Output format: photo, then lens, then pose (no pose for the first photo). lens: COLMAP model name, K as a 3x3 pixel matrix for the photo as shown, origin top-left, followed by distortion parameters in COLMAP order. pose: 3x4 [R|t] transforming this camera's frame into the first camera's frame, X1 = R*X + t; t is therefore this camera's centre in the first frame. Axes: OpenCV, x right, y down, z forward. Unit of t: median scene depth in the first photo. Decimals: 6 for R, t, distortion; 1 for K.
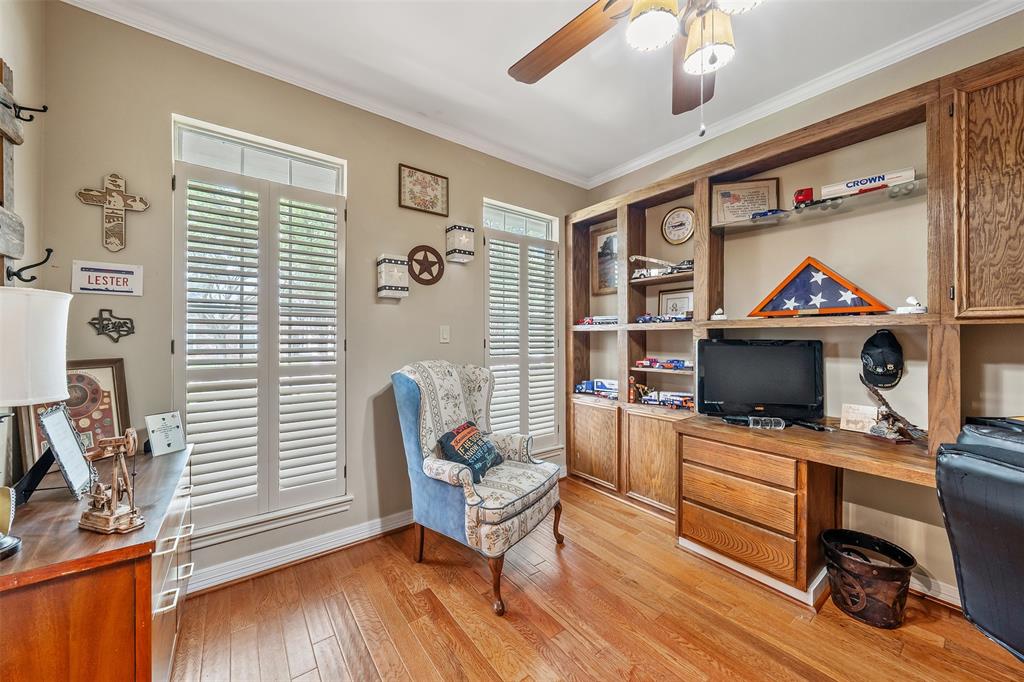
lens RADIAL K [[370.8, 0, 511.9], [0, 370.8, 336.8], [0, 0, 1]] dist [-0.001395, -0.000135]
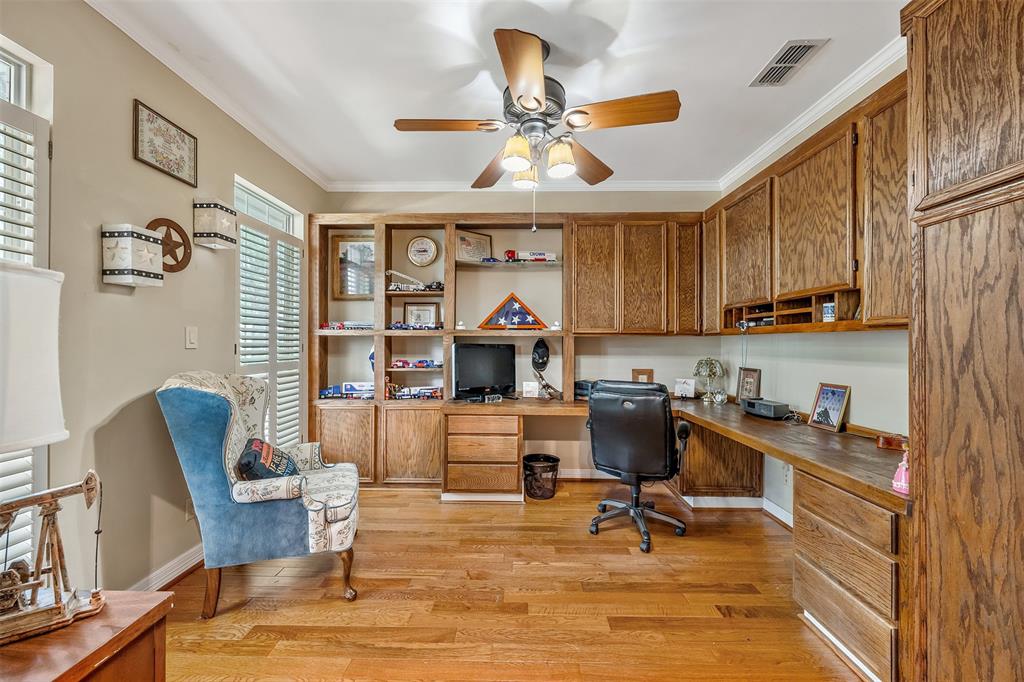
lens RADIAL K [[390.9, 0, 514.1], [0, 390.9, 342.3], [0, 0, 1]] dist [-0.001329, -0.000046]
pose [[0.613416, 0.001700, 0.789758, -0.443887], [-0.005083, 0.999985, 0.001796, -0.001846], [-0.789744, -0.005116, 0.613416, -0.042698]]
